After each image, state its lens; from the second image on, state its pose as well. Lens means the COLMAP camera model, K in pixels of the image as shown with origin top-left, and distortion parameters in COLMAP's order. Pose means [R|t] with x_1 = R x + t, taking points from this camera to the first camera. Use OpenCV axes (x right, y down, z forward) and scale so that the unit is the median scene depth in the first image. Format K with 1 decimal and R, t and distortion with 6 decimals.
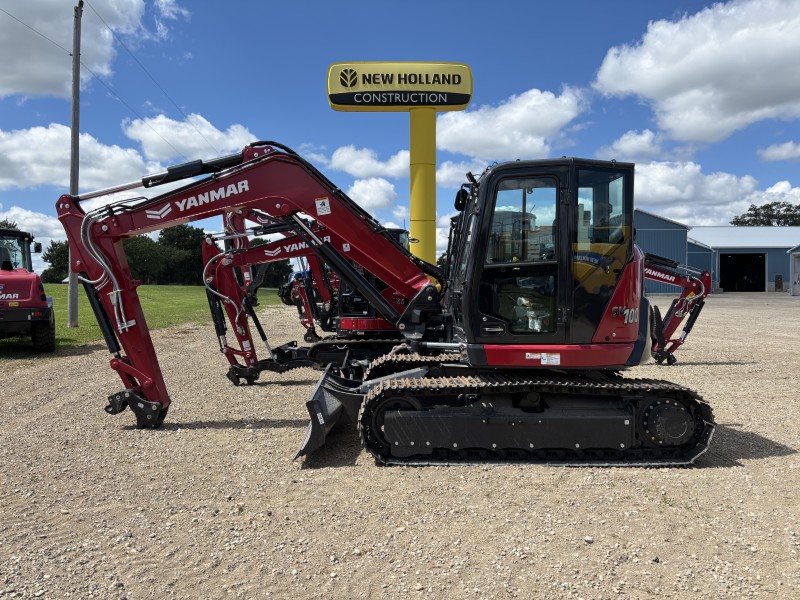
lens RADIAL K [[609.5, 0, 402.8], [0, 609.5, 296.8], [0, 0, 1]] dist [0.017200, -0.001965]
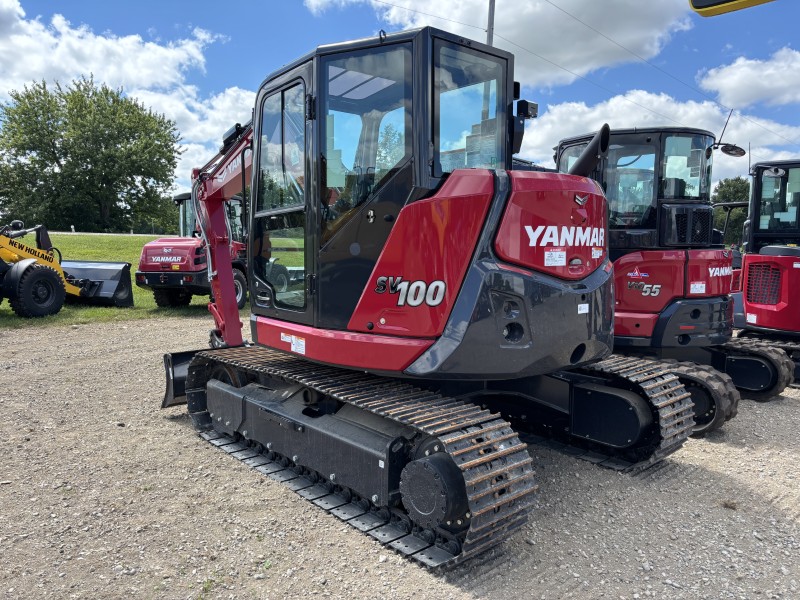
lens RADIAL K [[599.4, 0, 393.2], [0, 599.4, 301.8], [0, 0, 1]] dist [0.029073, -0.001205]
pose [[0.635758, 0.078306, -0.767906, 0.844414], [-0.019592, 0.996157, 0.085361, -0.010392], [0.771640, -0.039224, 0.634849, 0.642403]]
